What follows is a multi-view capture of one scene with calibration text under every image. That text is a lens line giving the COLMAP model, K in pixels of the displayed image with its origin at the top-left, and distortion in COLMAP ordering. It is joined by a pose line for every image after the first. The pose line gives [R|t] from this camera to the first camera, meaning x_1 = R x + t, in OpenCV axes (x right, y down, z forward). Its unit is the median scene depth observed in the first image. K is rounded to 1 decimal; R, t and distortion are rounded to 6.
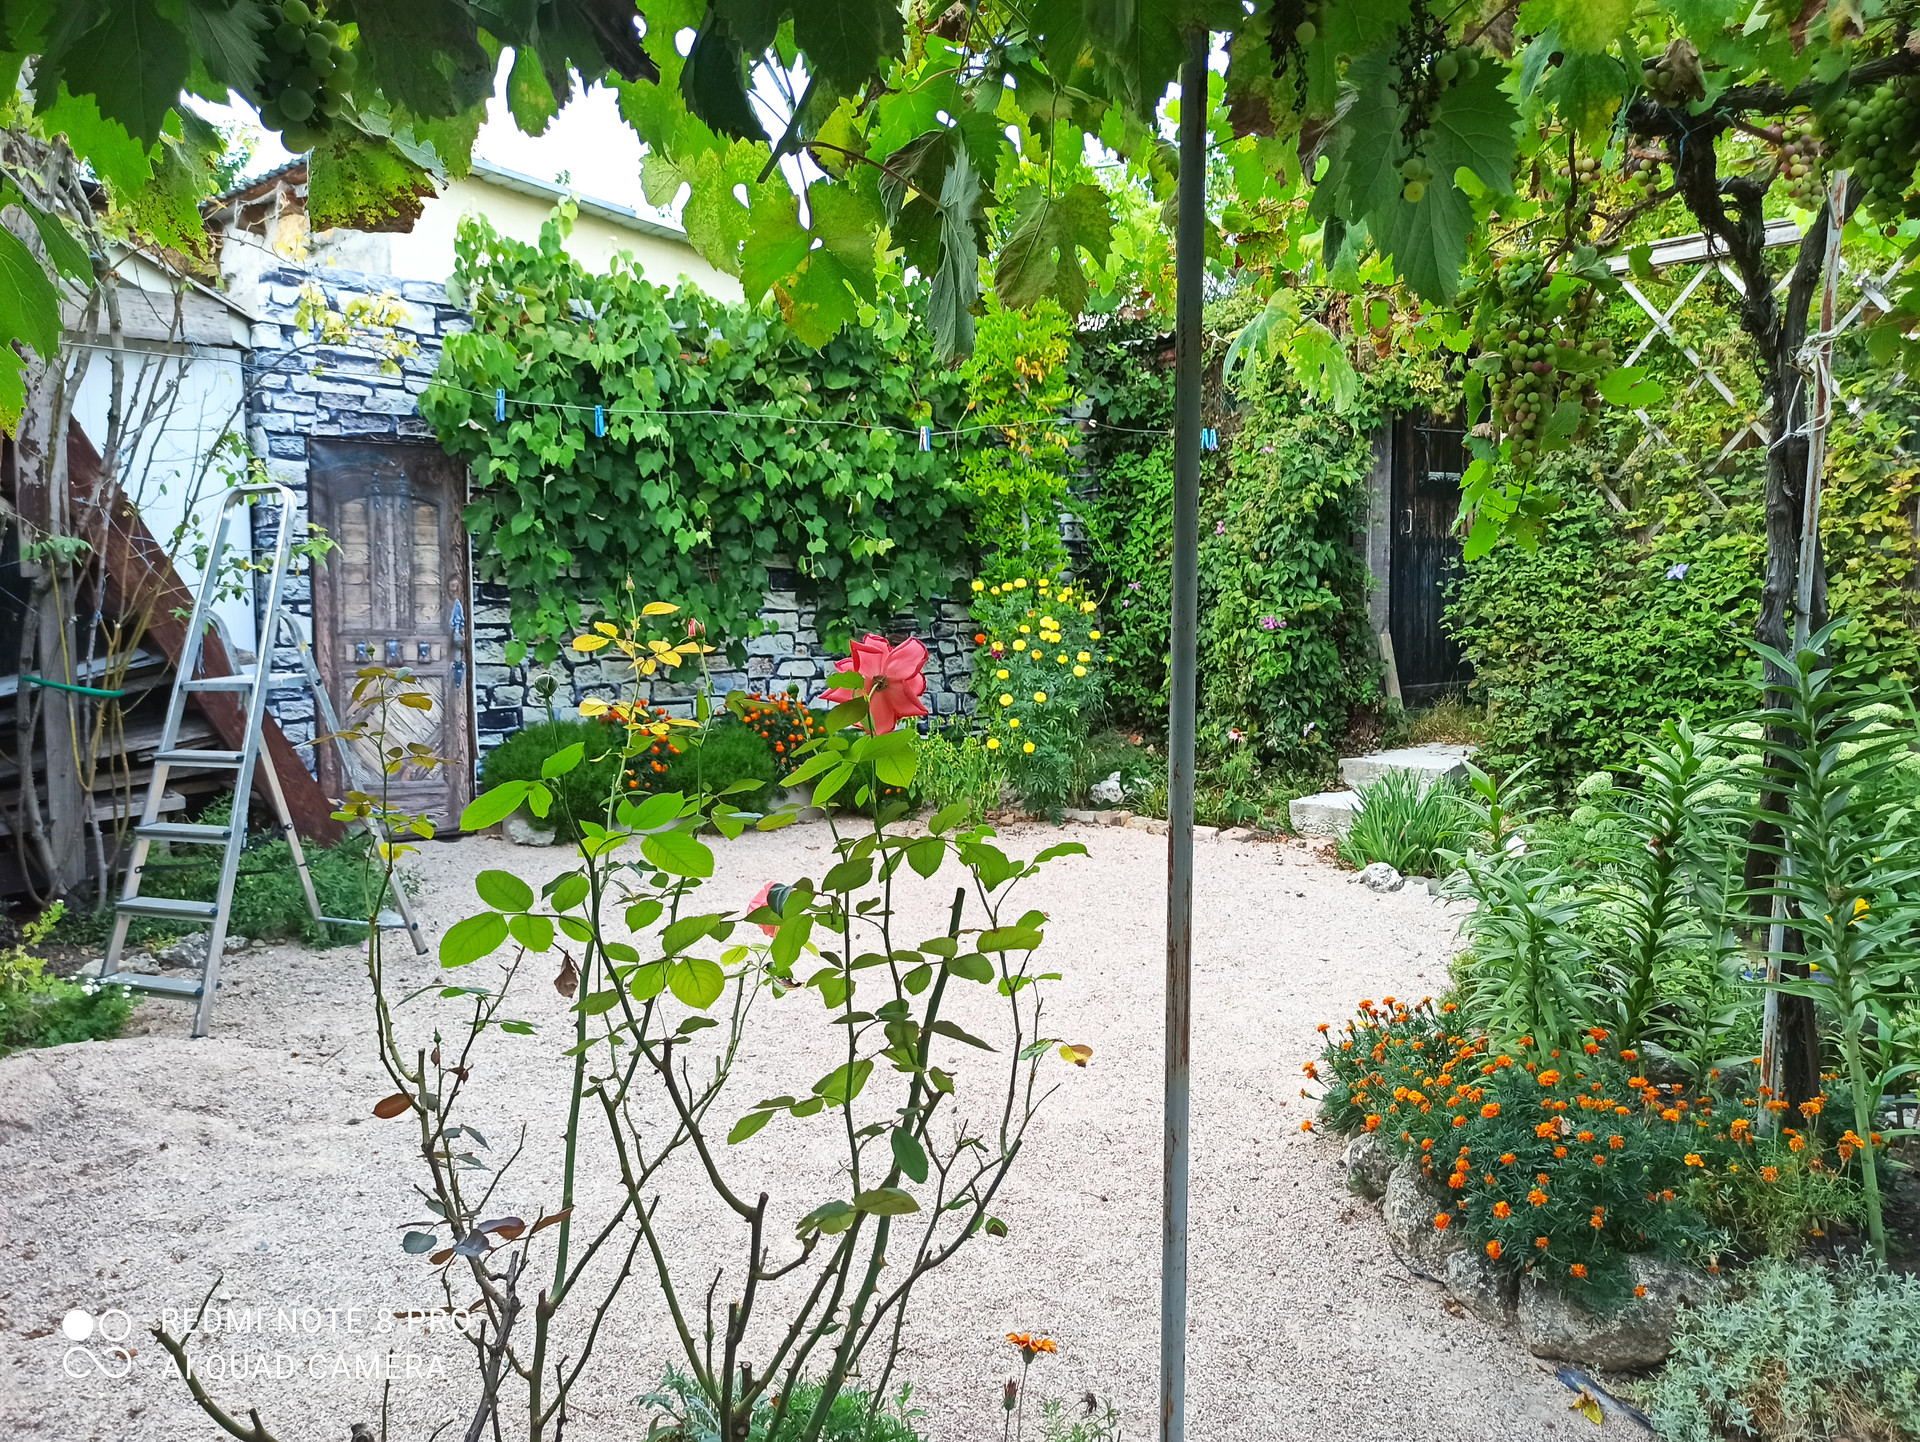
lens RADIAL K [[1439.8, 0, 962.7], [0, 1439.8, 721.9], [0, 0, 1]] dist [0.014850, 0.000252]
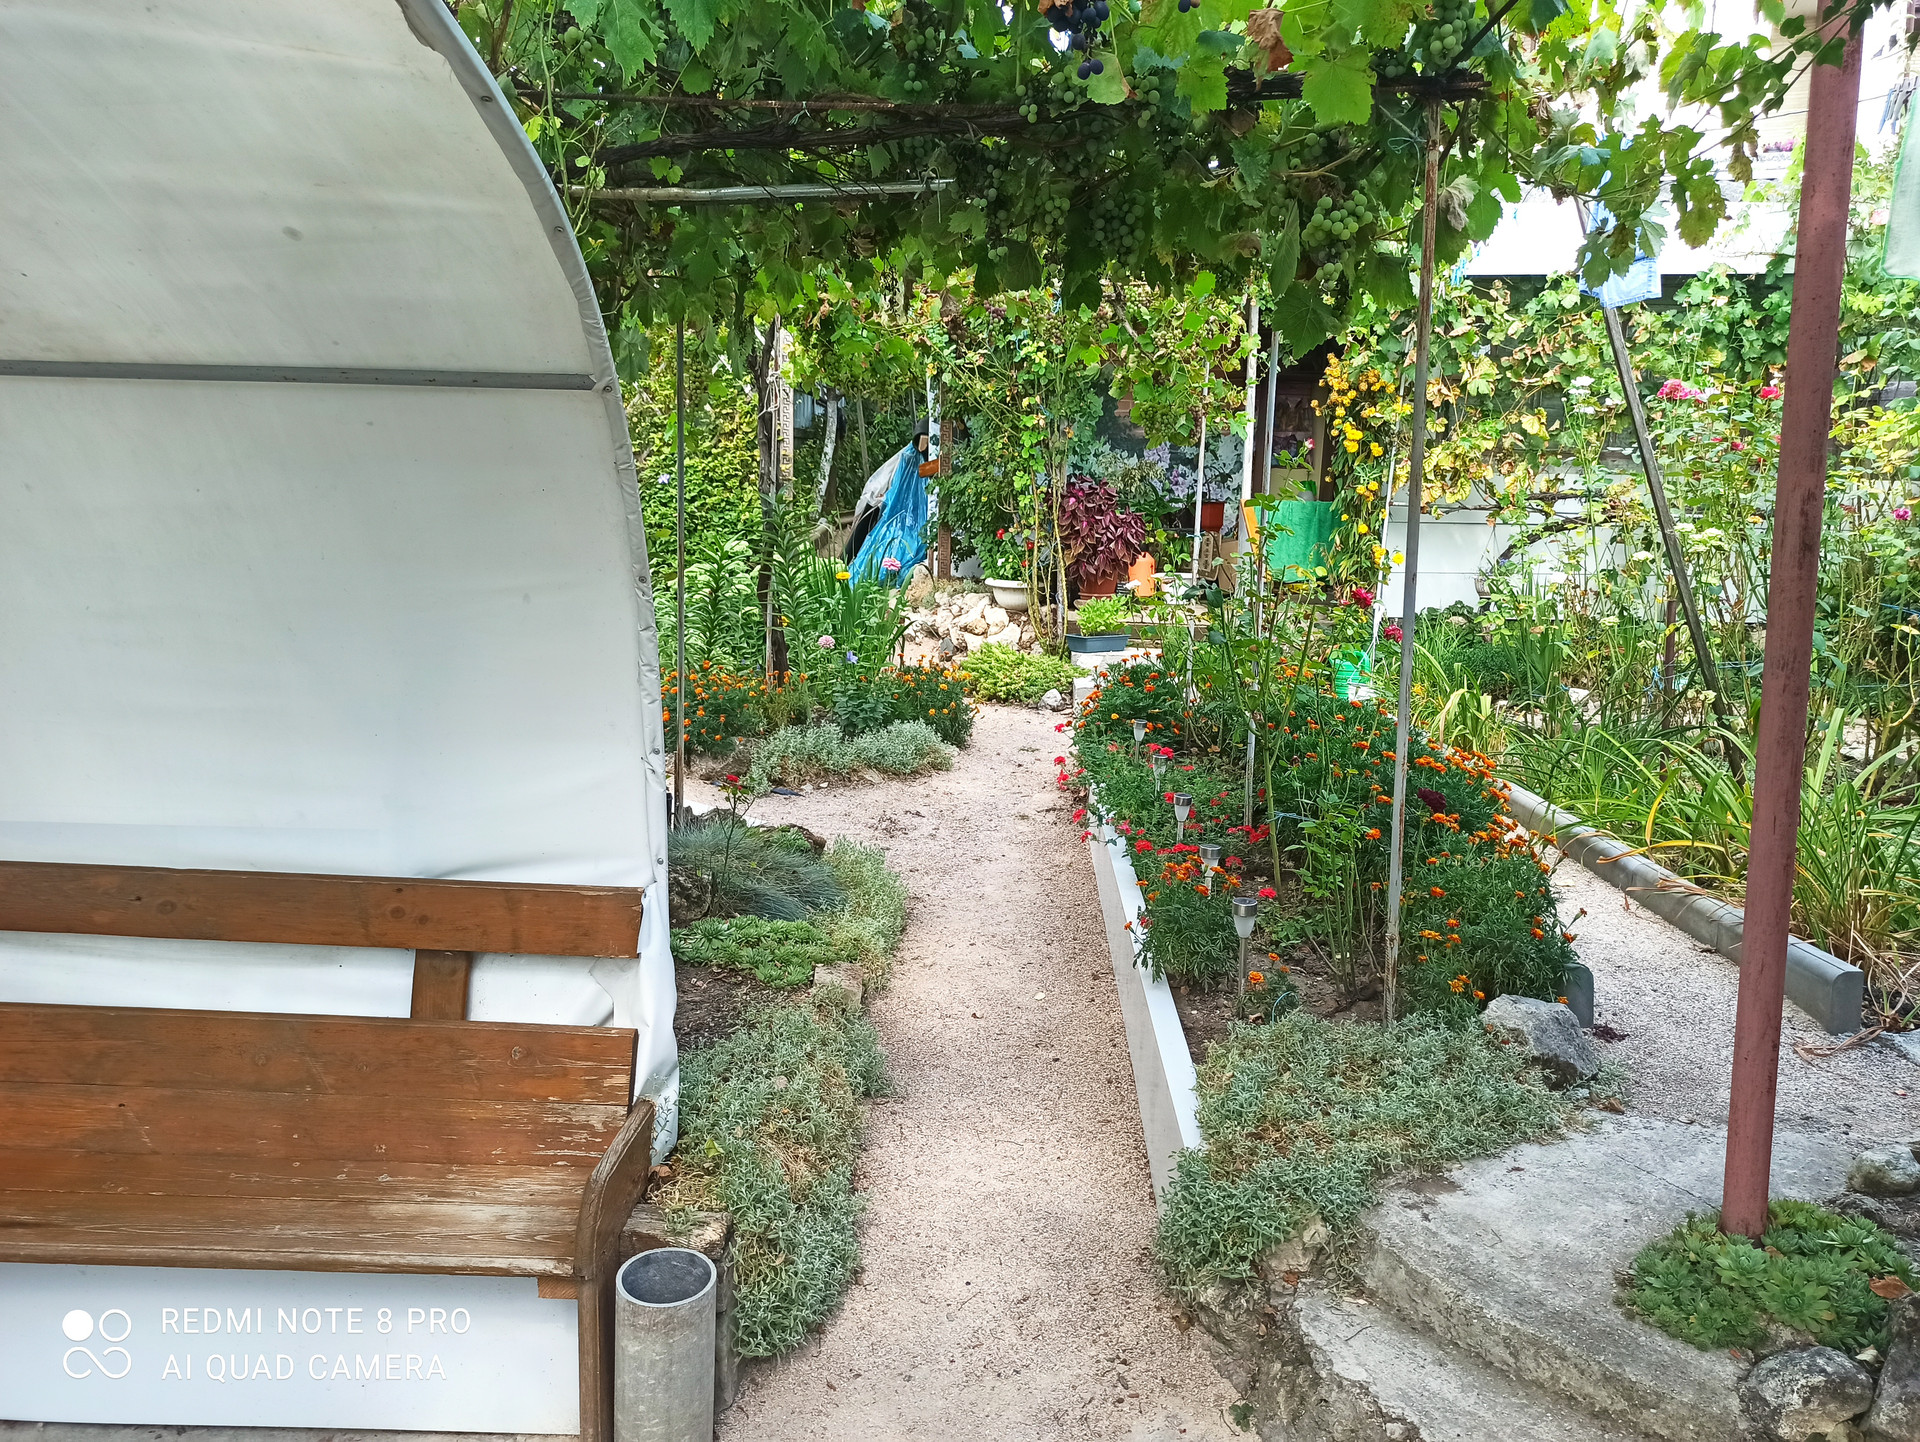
lens RADIAL K [[1439.8, 0, 962.5], [0, 1439.8, 710.5], [0, 0, 1]] dist [0.014850, 0.000252]
pose [[0.738775, -0.069483, 0.670360, -0.398927], [0.042878, 0.997502, 0.056137, 0.087194], [-0.672586, -0.012729, 0.739909, -0.486967]]
